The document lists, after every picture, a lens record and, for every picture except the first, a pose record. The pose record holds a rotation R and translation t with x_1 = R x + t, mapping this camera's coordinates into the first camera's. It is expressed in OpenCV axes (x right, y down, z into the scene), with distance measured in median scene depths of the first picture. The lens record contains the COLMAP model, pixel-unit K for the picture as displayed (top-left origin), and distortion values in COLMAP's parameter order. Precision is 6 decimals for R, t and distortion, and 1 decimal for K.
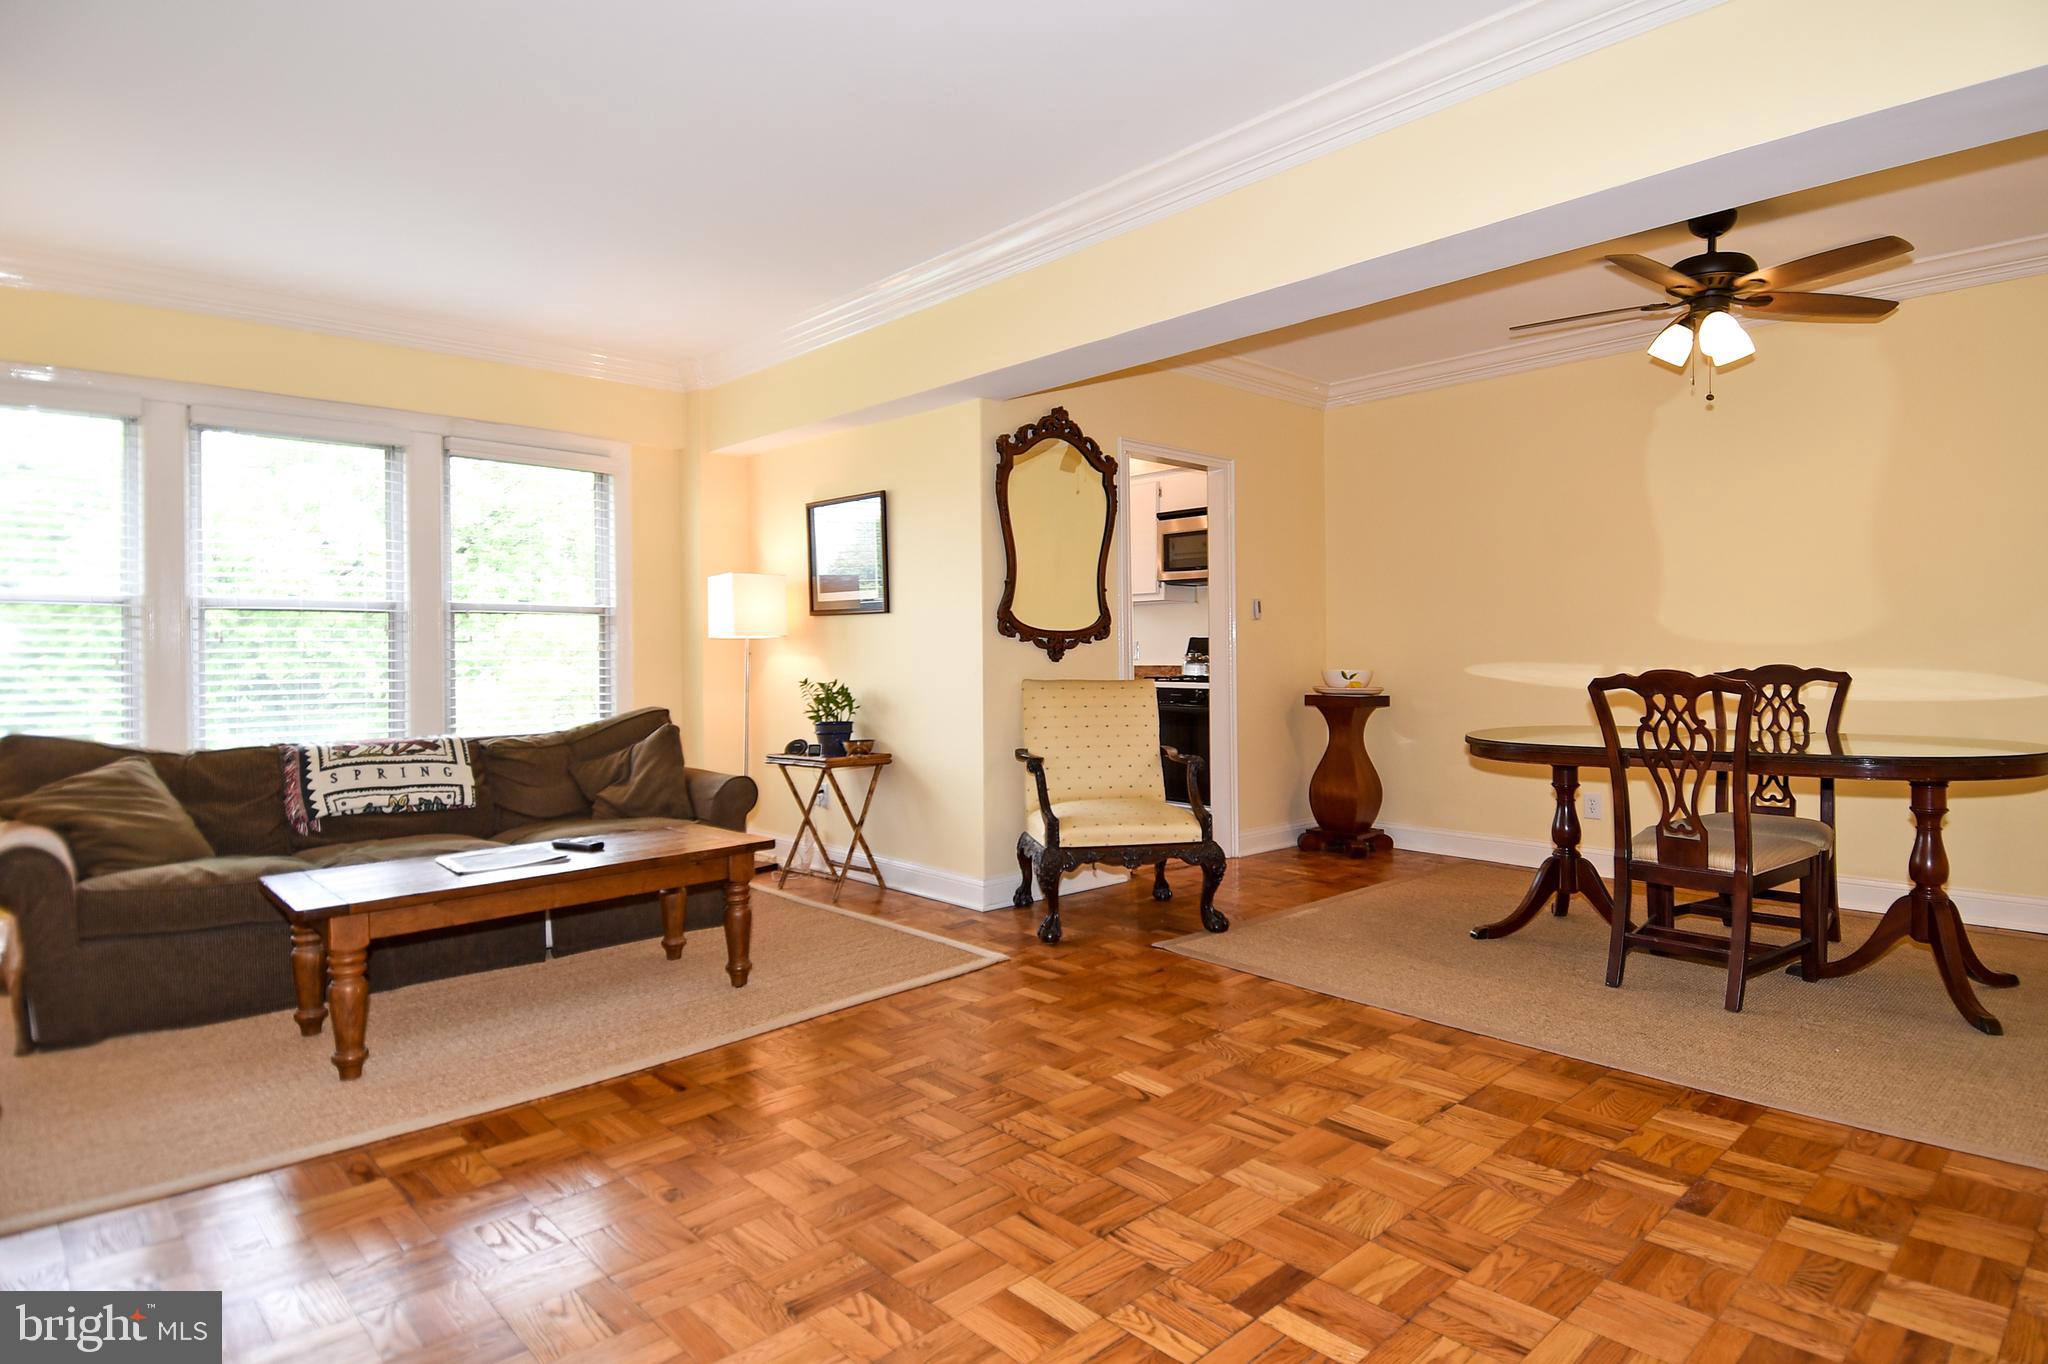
lens RADIAL K [[1088.0, 0, 1047.5], [0, 1088.0, 678.6], [0, 0, 1]] dist [0.031108, -0.031851]
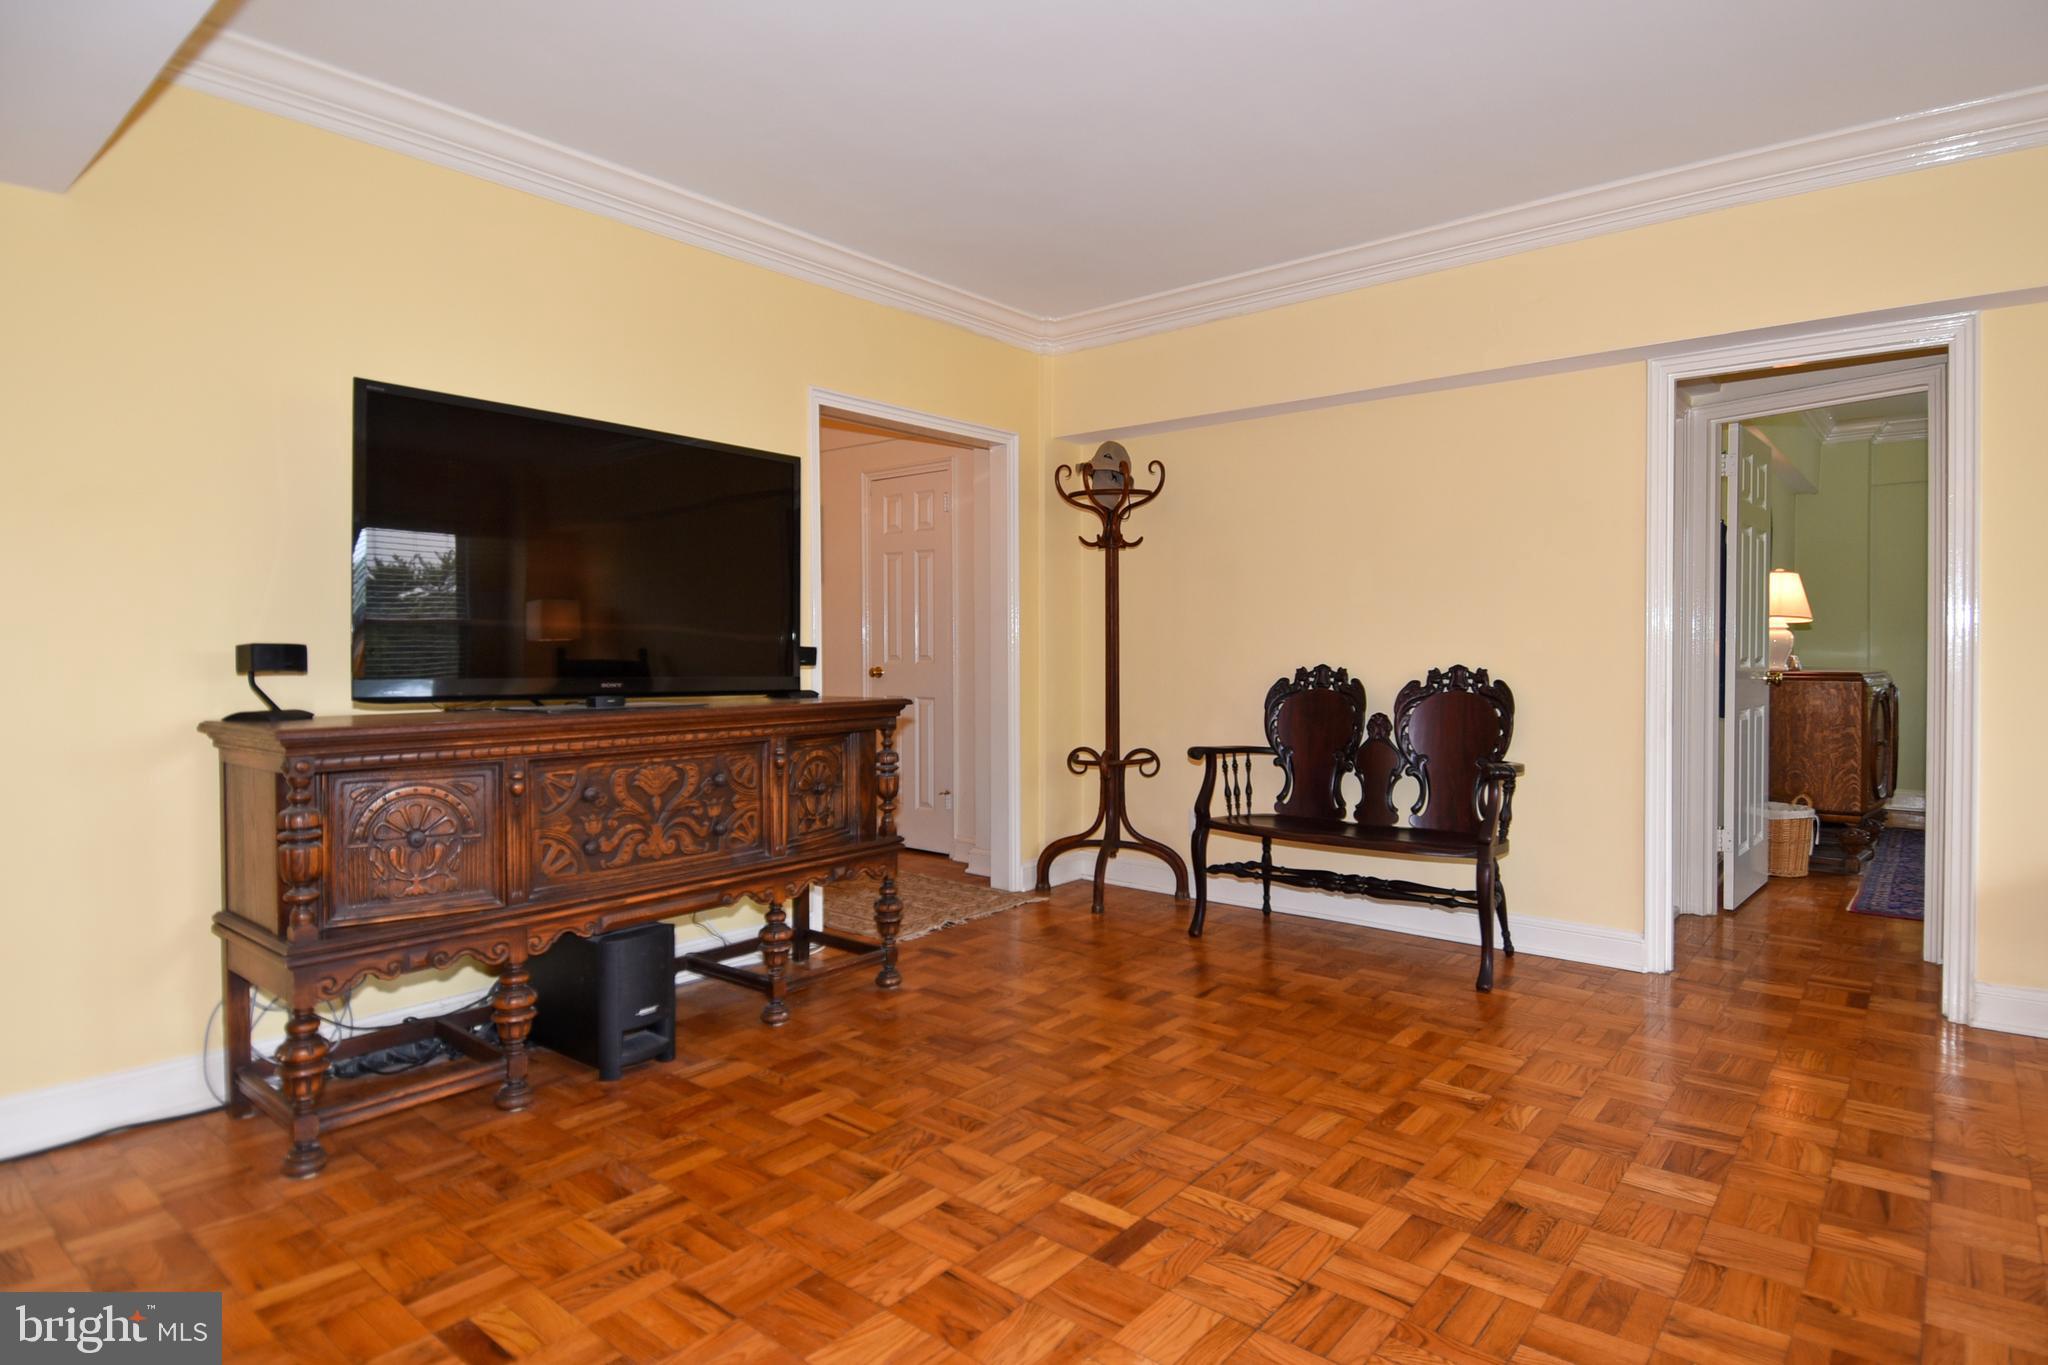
lens RADIAL K [[1088.0, 0, 1028.4], [0, 1088.0, 653.9], [0, 0, 1]] dist [0.031108, -0.031851]
pose [[-0.994682, 0.011487, -0.102349, 0.203712], [0.008463, 0.999516, 0.029935, -0.037528], [0.102644, 0.028910, -0.994298, 1.019593]]
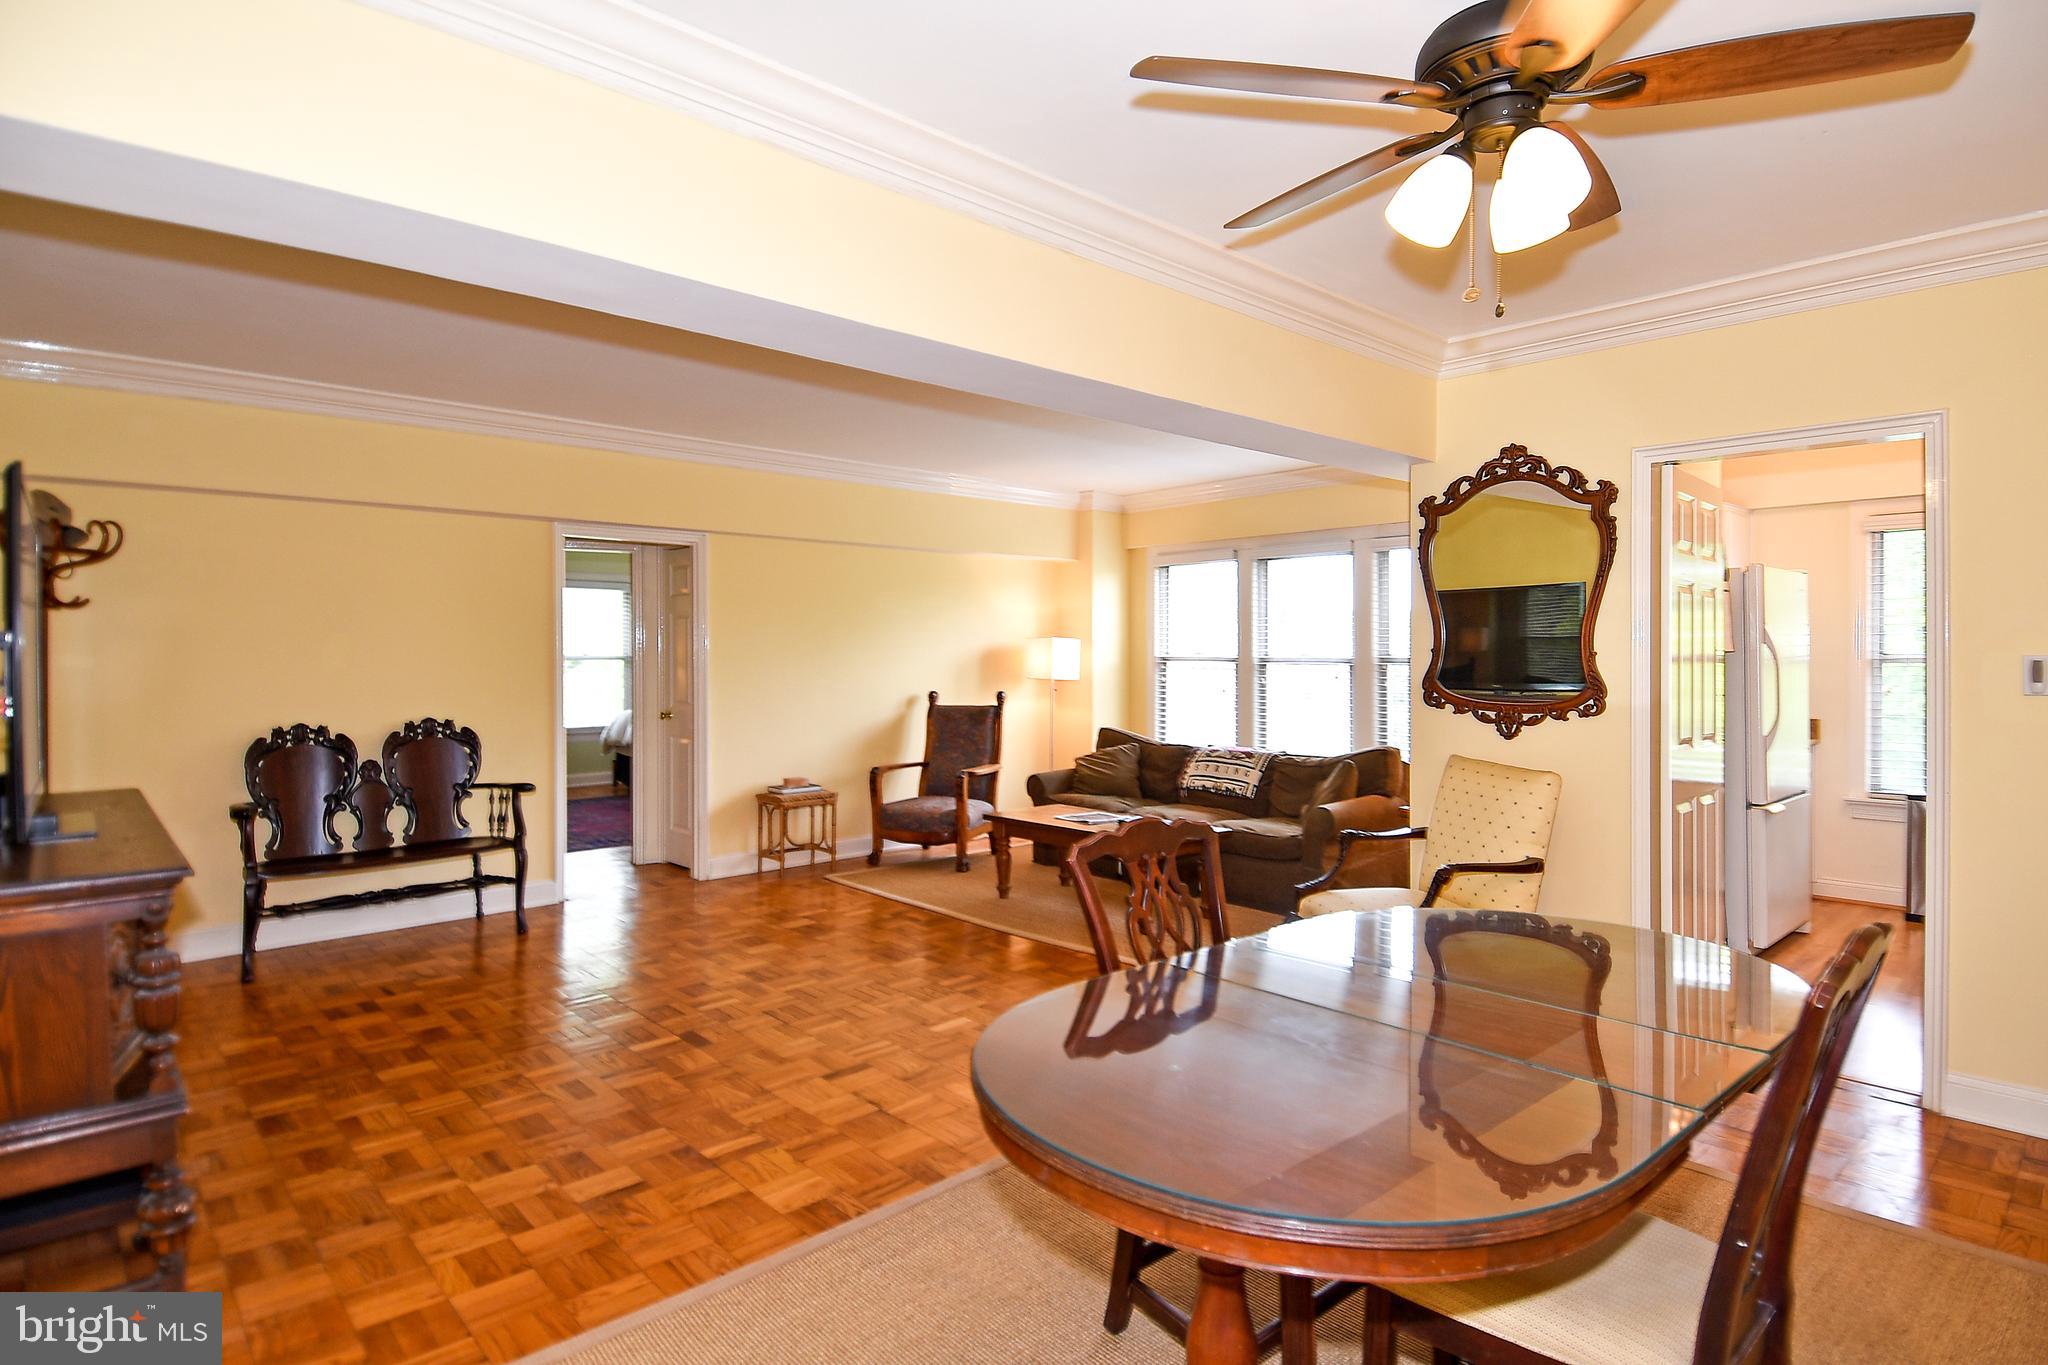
lens RADIAL K [[1088.0, 0, 1078.1], [0, 1088.0, 648.4], [0, 0, 1]] dist [0.031108, -0.031851]
pose [[0.000812, 0.006081, -0.999981, 1.133526], [-0.022034, 0.999739, 0.006061, -0.110281], [0.999757, 0.022029, 0.000946, 0.841801]]
